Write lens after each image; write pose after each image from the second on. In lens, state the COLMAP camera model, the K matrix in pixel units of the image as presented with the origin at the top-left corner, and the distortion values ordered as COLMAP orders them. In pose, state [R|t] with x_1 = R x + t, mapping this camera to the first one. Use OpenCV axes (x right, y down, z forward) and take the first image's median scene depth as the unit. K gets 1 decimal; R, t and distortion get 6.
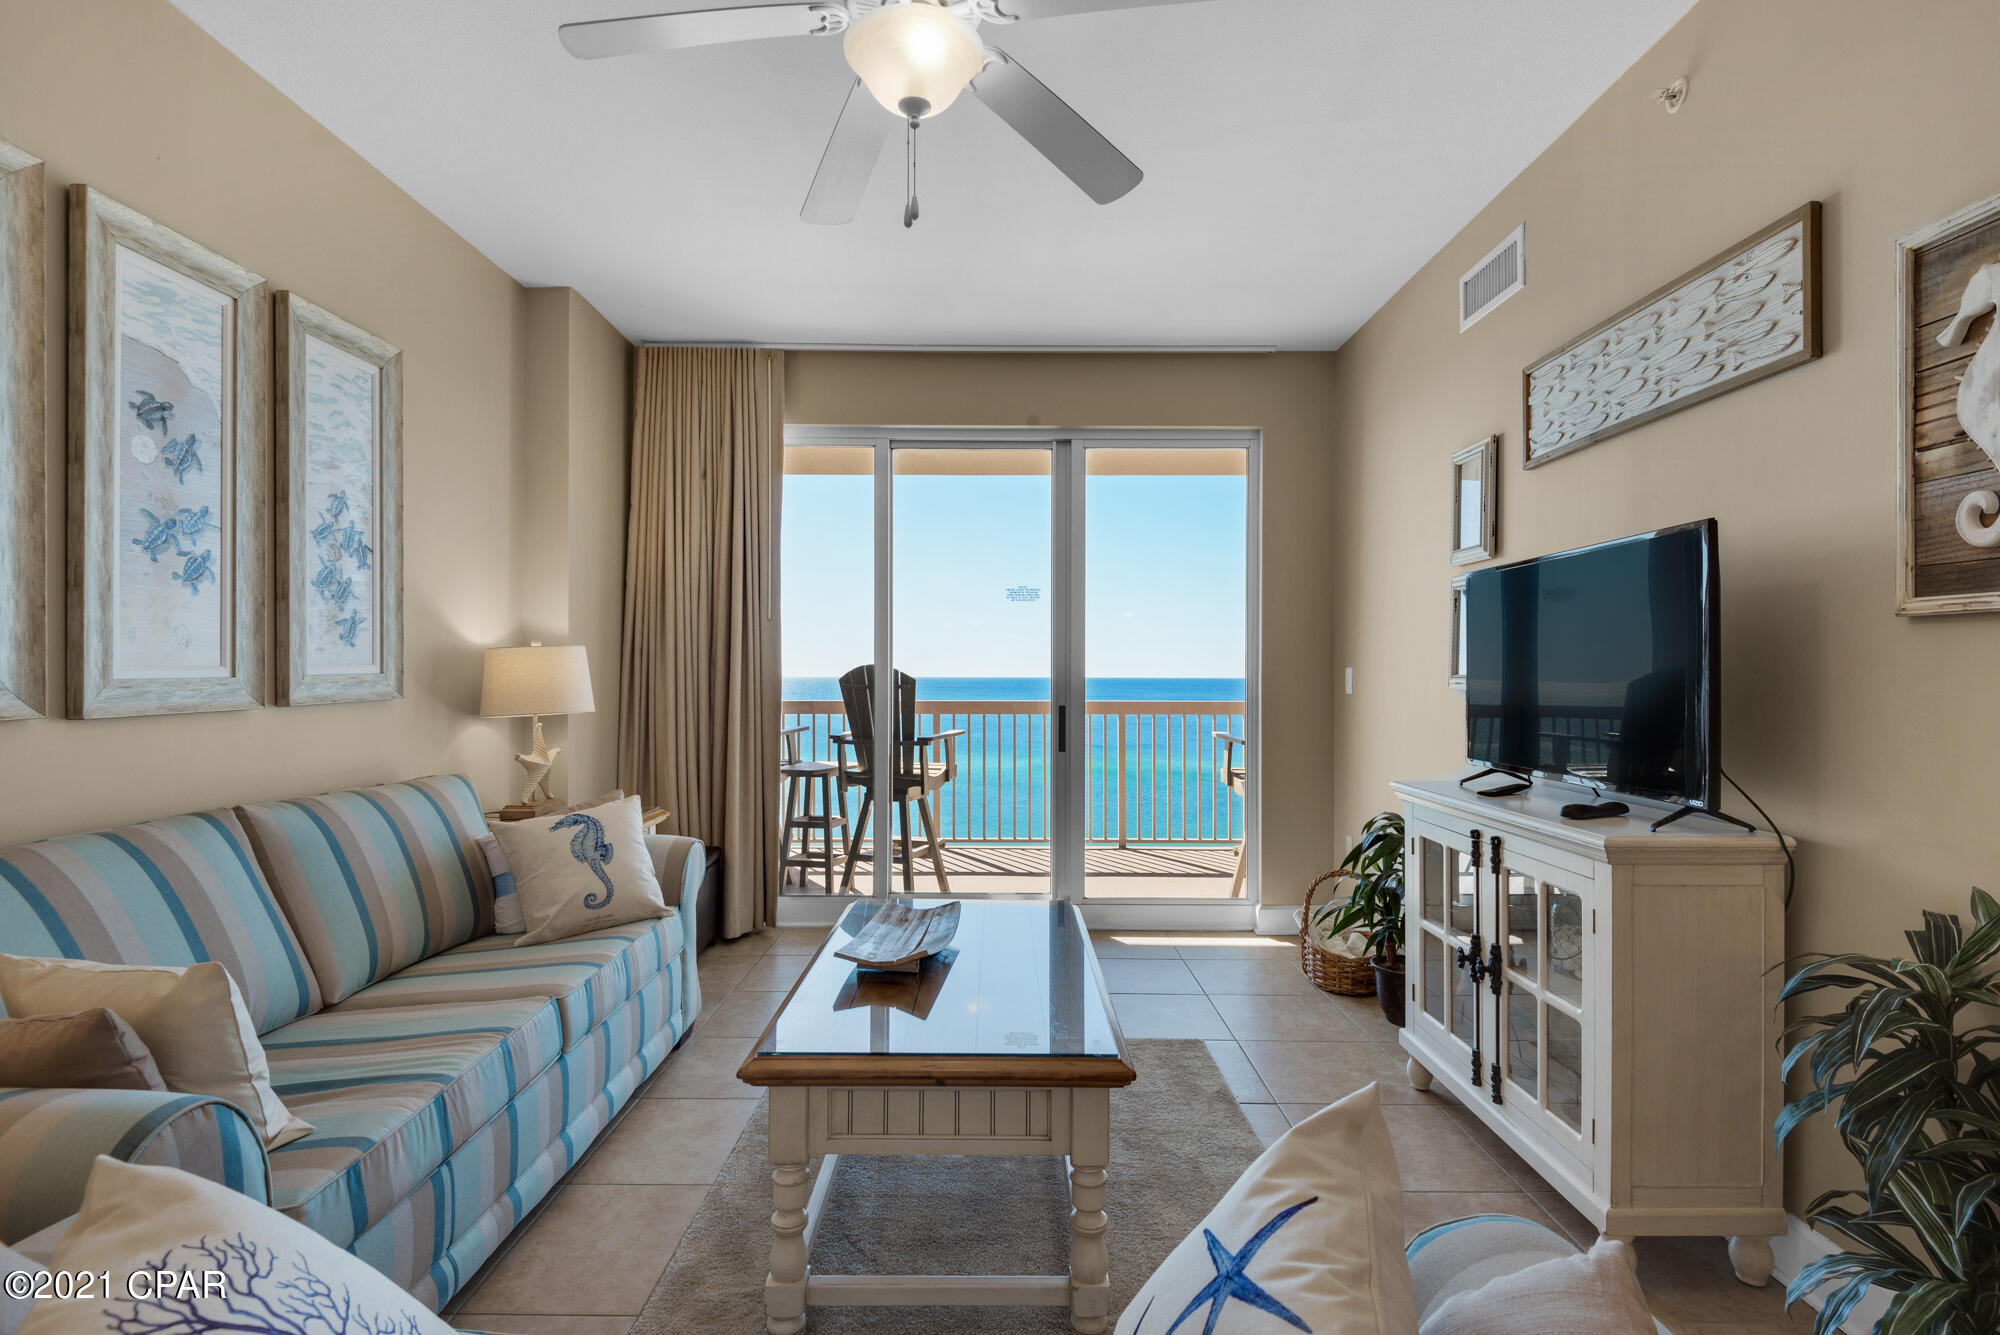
lens RADIAL K [[952.3, 0, 1004.5], [0, 952.3, 673.4], [0, 0, 1]] dist [0.007528, -0.015624]
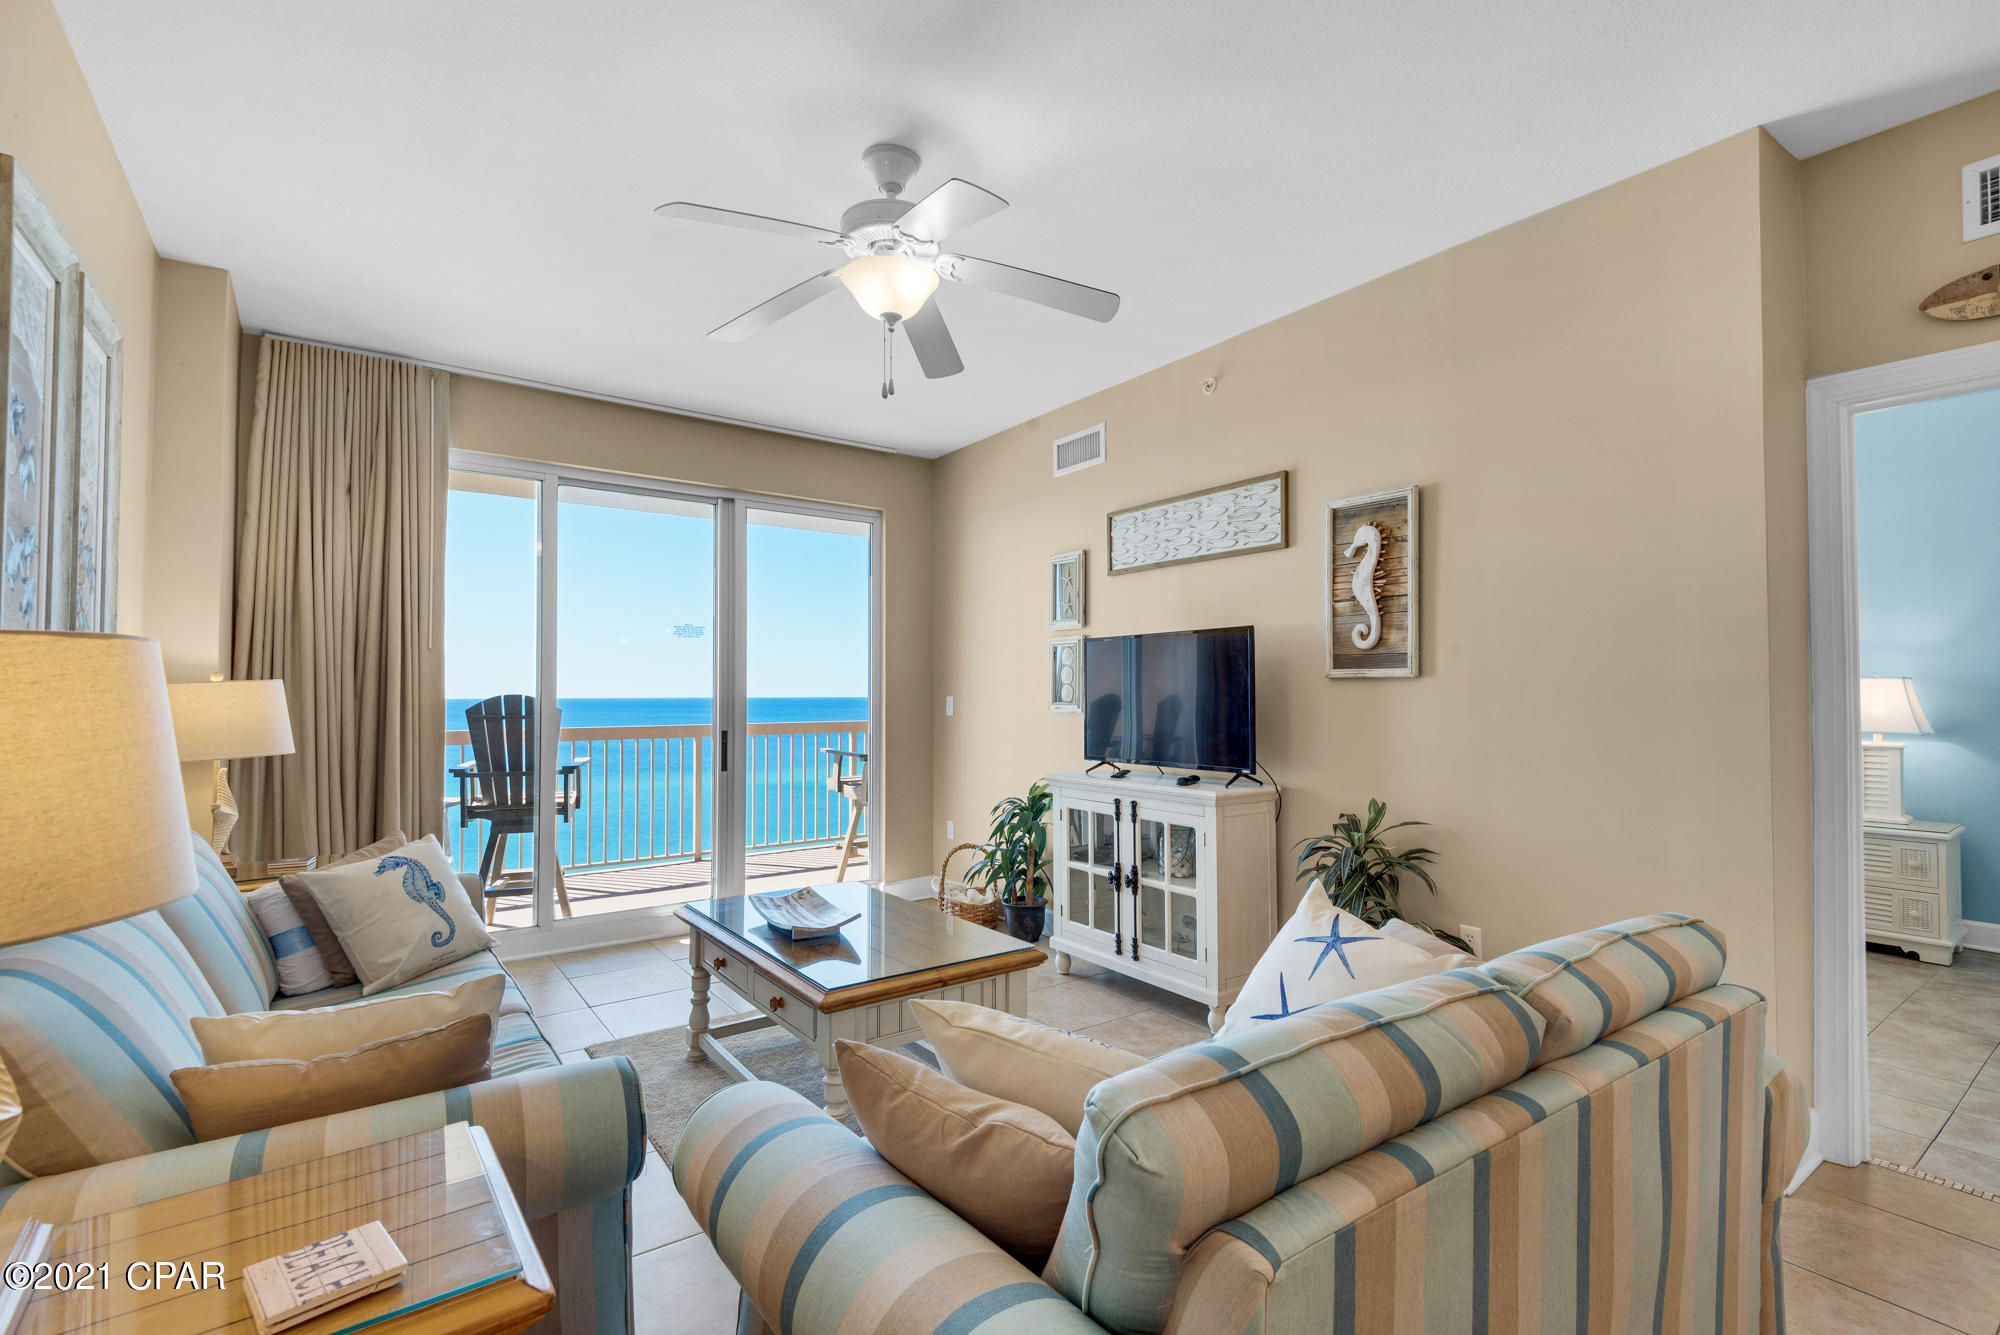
lens RADIAL K [[910.6, 0, 1014.3], [0, 910.6, 673.1], [0, 0, 1]] dist [0.009191, -0.001896]
pose [[0.799050, 0.009742, 0.601185, -0.519799], [0.003180, 0.999786, -0.020428, -0.018832], [-0.601256, 0.018235, 0.798848, -0.134597]]
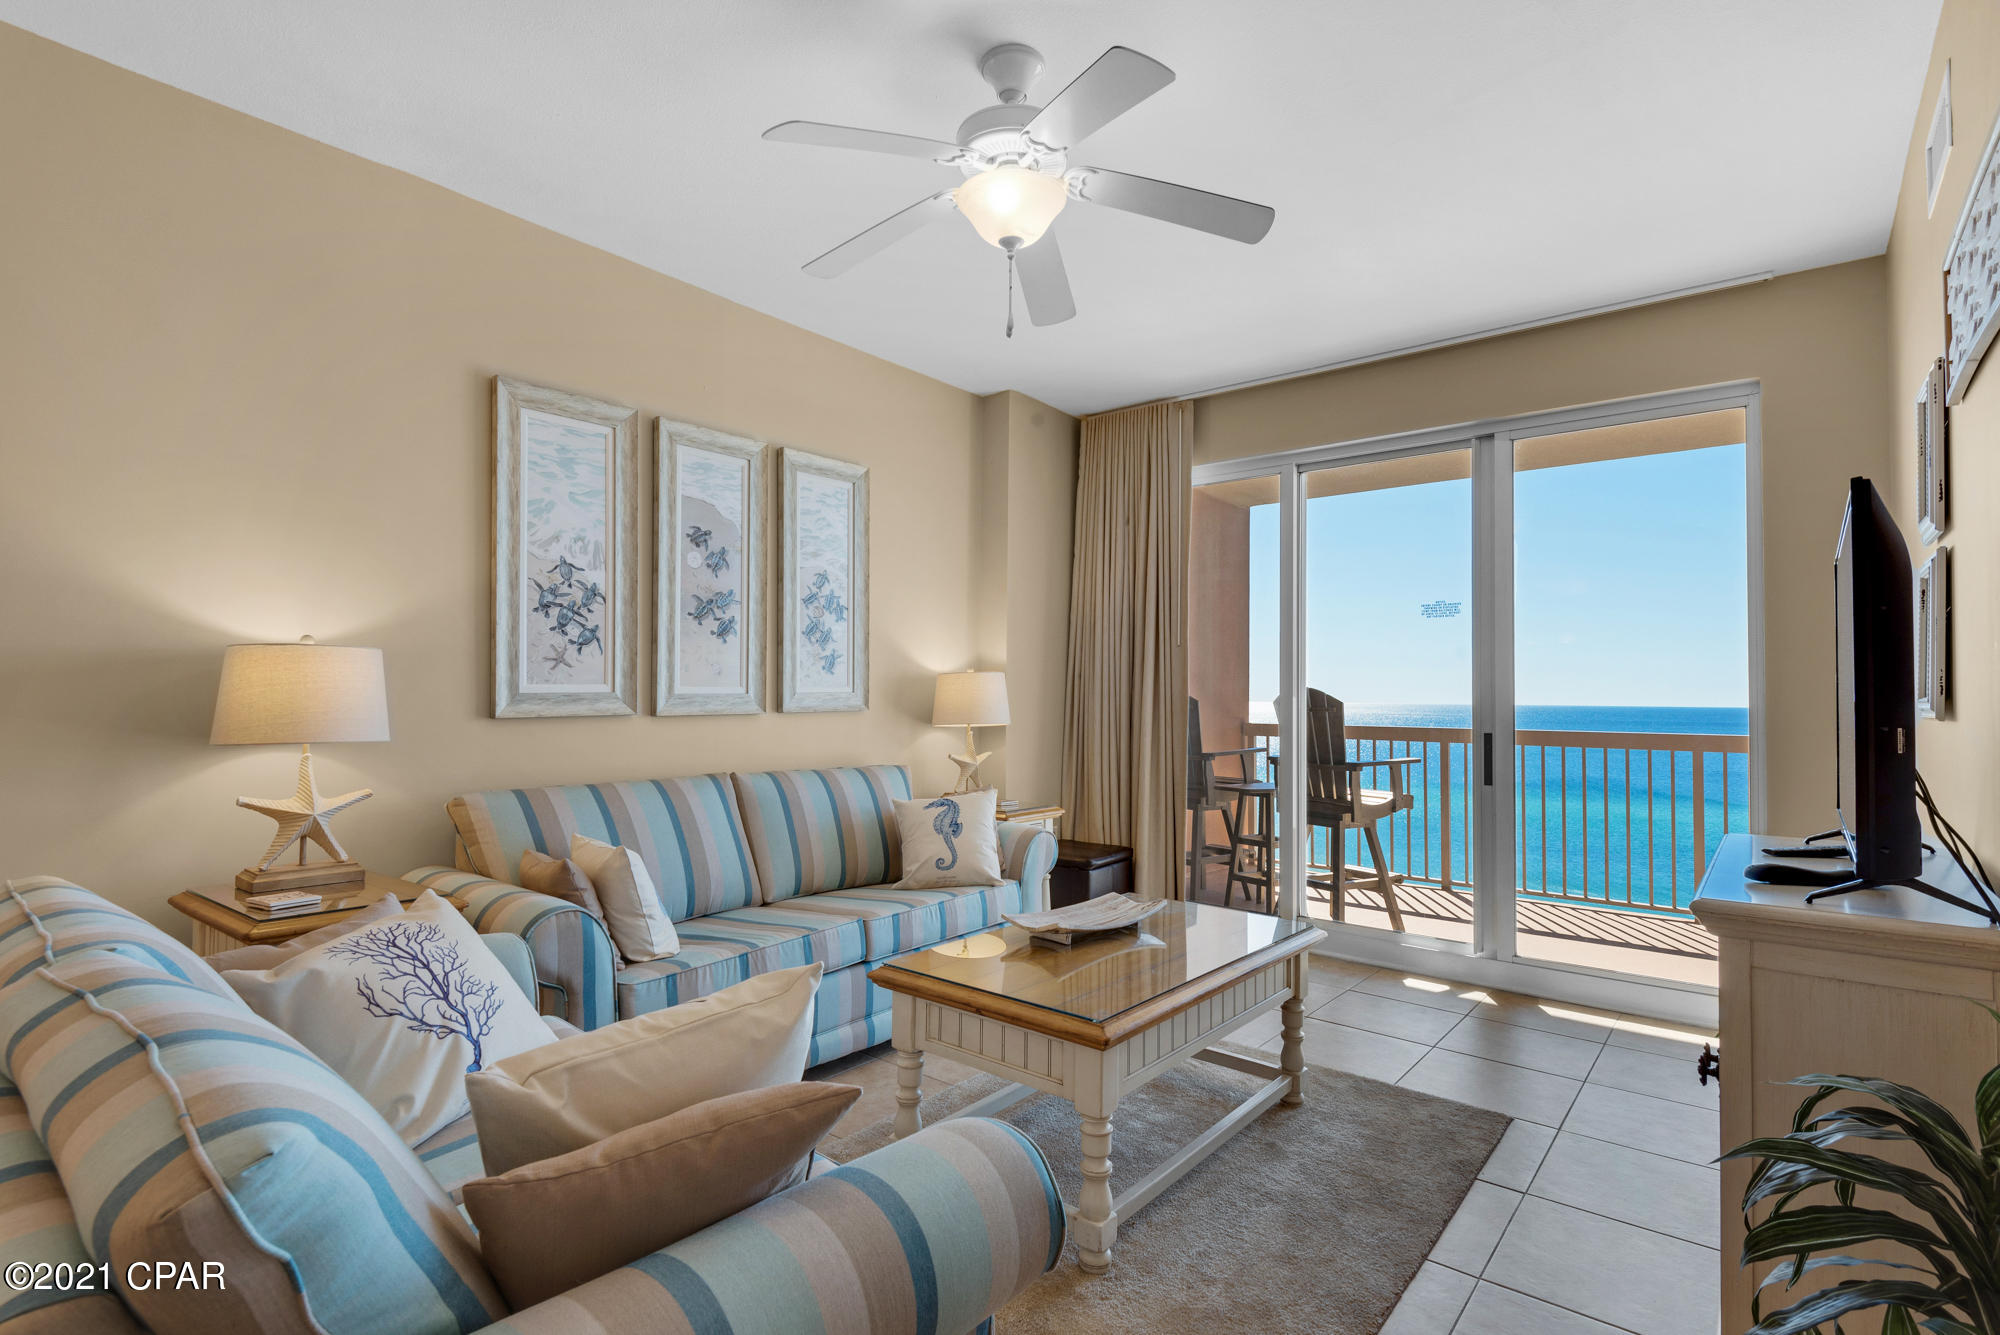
lens RADIAL K [[952.3, 0, 962.2], [0, 952.3, 678.5], [0, 0, 1]] dist [0.007528, -0.015624]
pose [[0.758803, -0.005123, -0.651300, 0.436167], [-0.008369, 0.999810, -0.017615, 0.002978], [0.651267, 0.018817, 0.758616, 0.008314]]
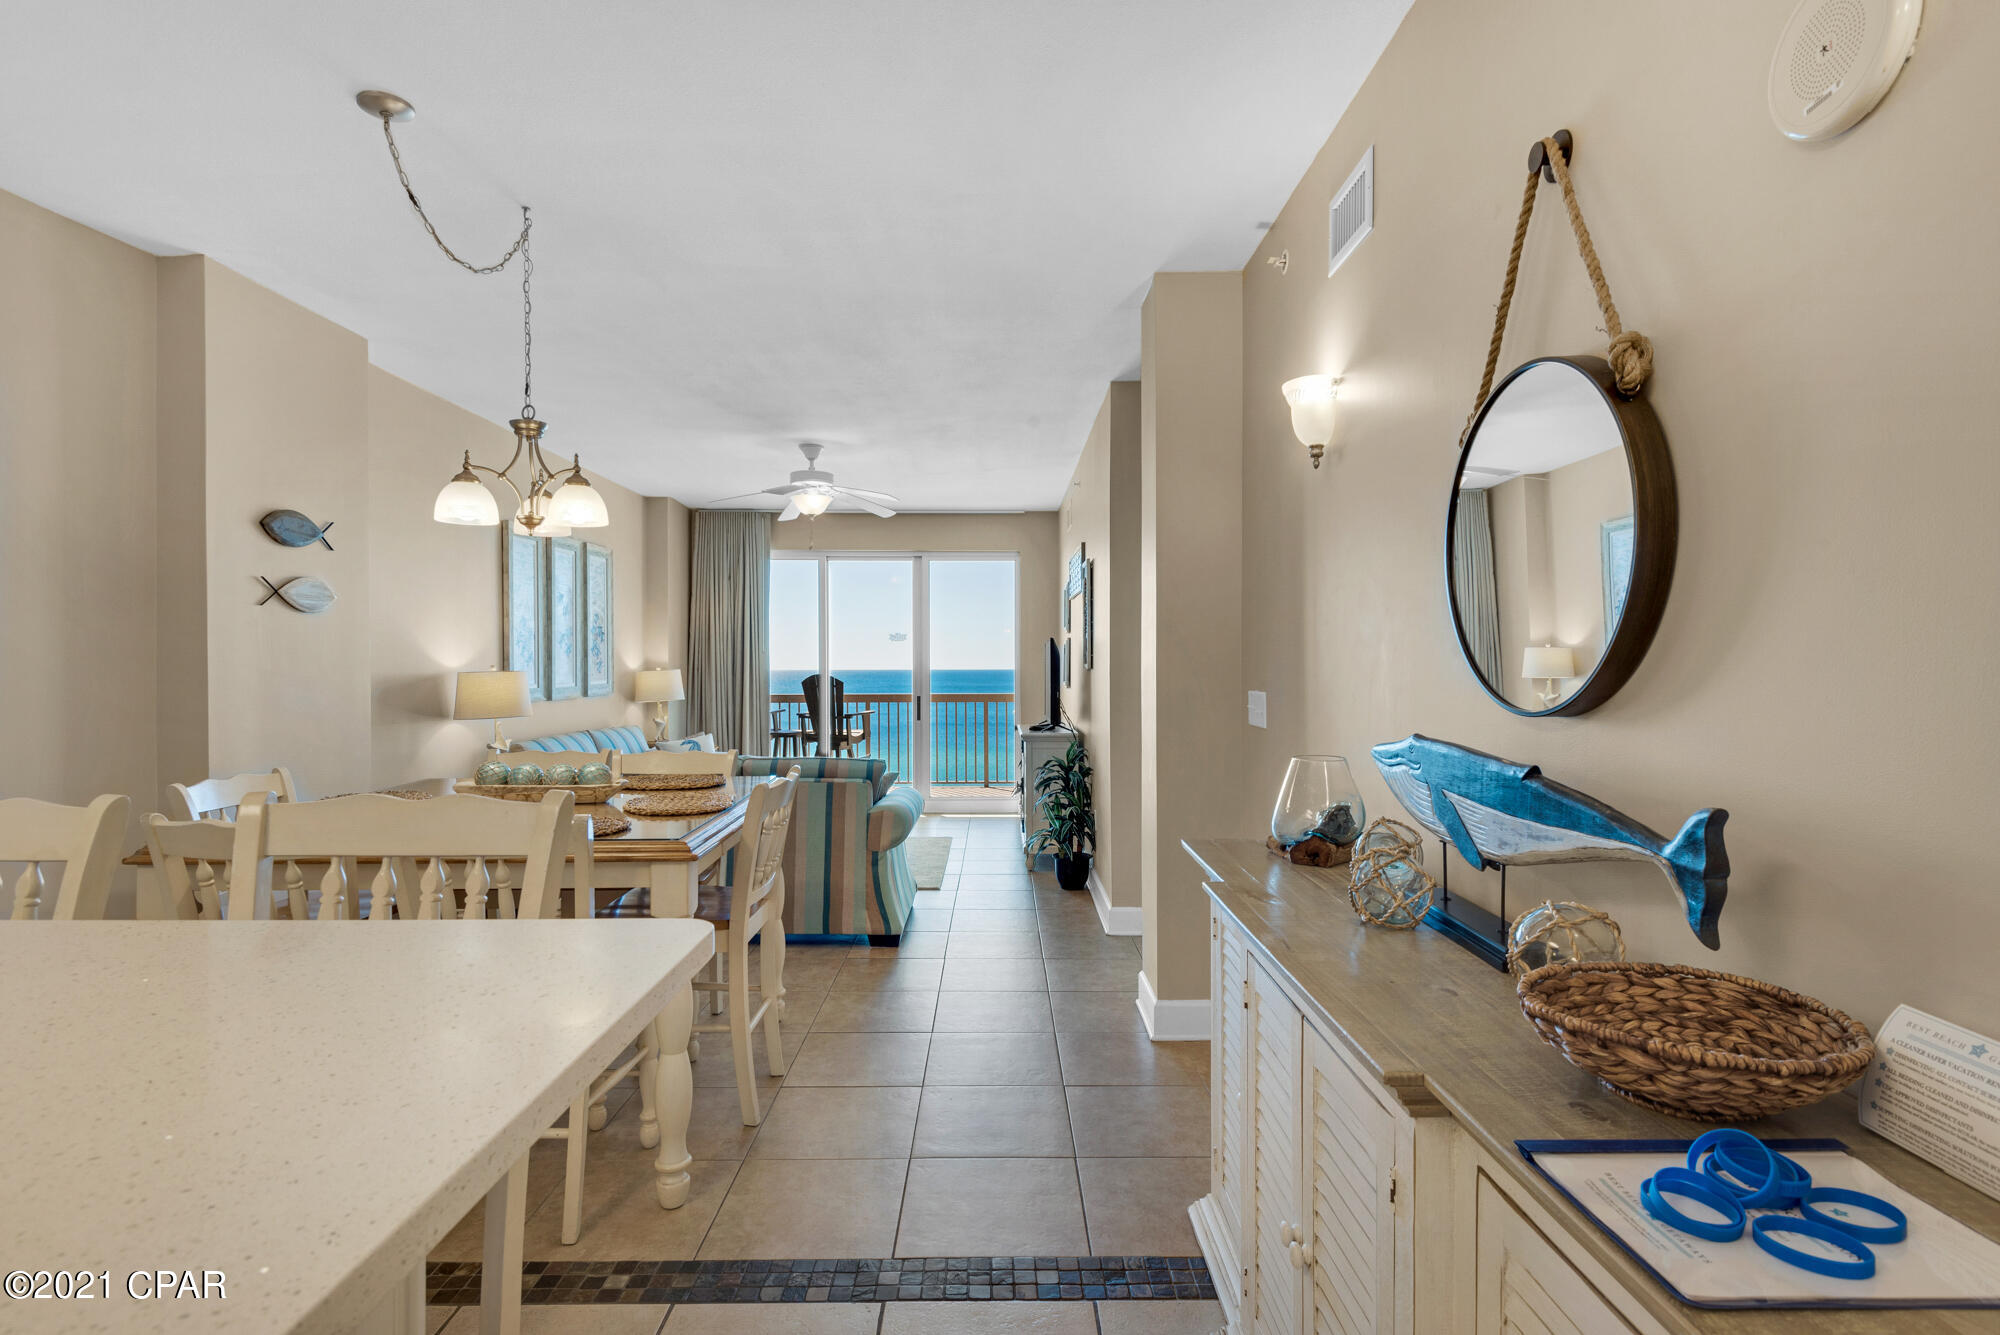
lens RADIAL K [[988.8, 0, 992.7], [0, 988.8, 670.5], [0, 0, 1]] dist [0.012324, -0.001895]
pose [[0.999998, -0.001835, -0.001142, 0.342466], [0.001843, 0.999973, 0.007094, -0.051989], [0.001129, -0.007096, 0.999974, -1.569911]]
